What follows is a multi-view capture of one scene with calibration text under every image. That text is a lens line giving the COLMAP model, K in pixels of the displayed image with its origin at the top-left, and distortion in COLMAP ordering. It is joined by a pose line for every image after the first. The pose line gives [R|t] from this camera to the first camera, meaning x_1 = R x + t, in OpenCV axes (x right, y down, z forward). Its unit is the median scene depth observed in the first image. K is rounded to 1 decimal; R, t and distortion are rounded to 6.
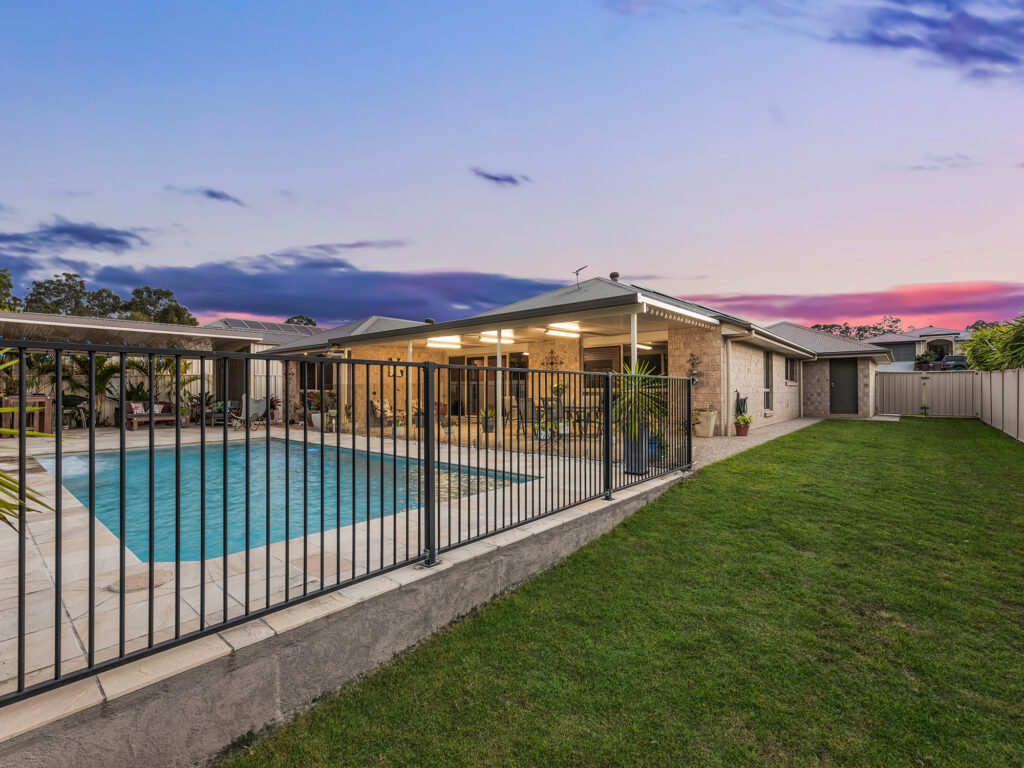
lens RADIAL K [[468.0, 0, 513.0], [0, 468.0, 386.2], [0, 0, 1]] dist [-0.000842, 0.001741]
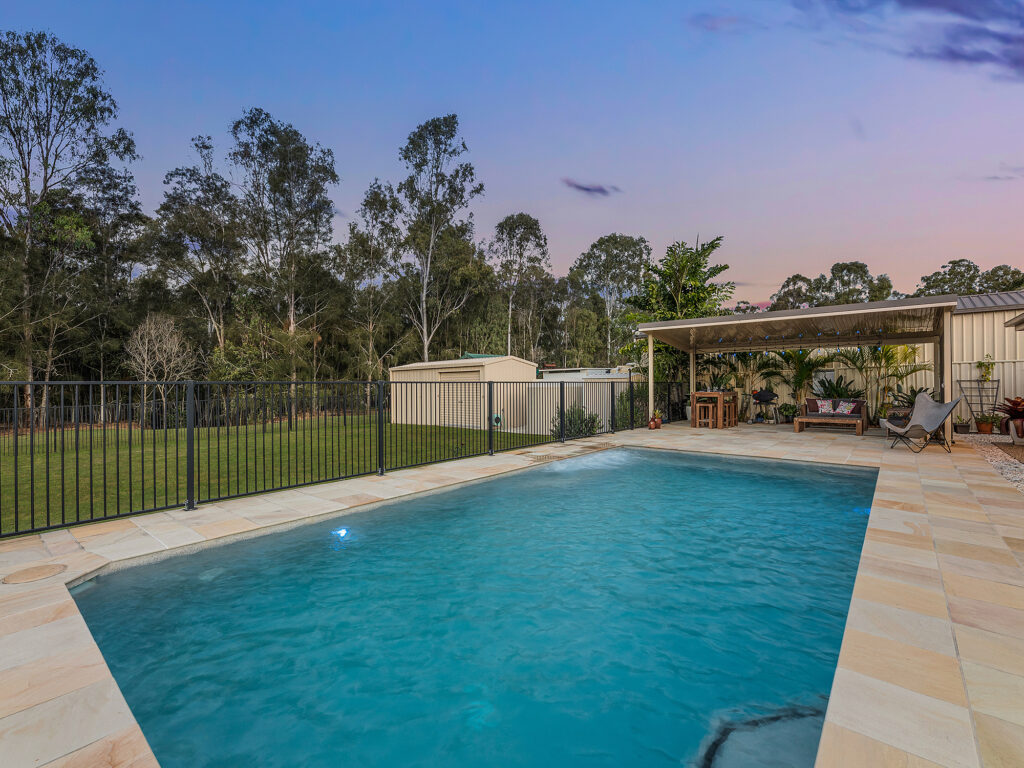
lens RADIAL K [[468.0, 0, 507.7], [0, 468.0, 381.6], [0, 0, 1]] dist [-0.000842, 0.001741]
pose [[-0.002761, -0.001408, -0.999995, 0.067455], [0.011728, 0.999930, -0.001441, -0.004693], [0.999927, -0.011732, -0.002745, 0.400795]]
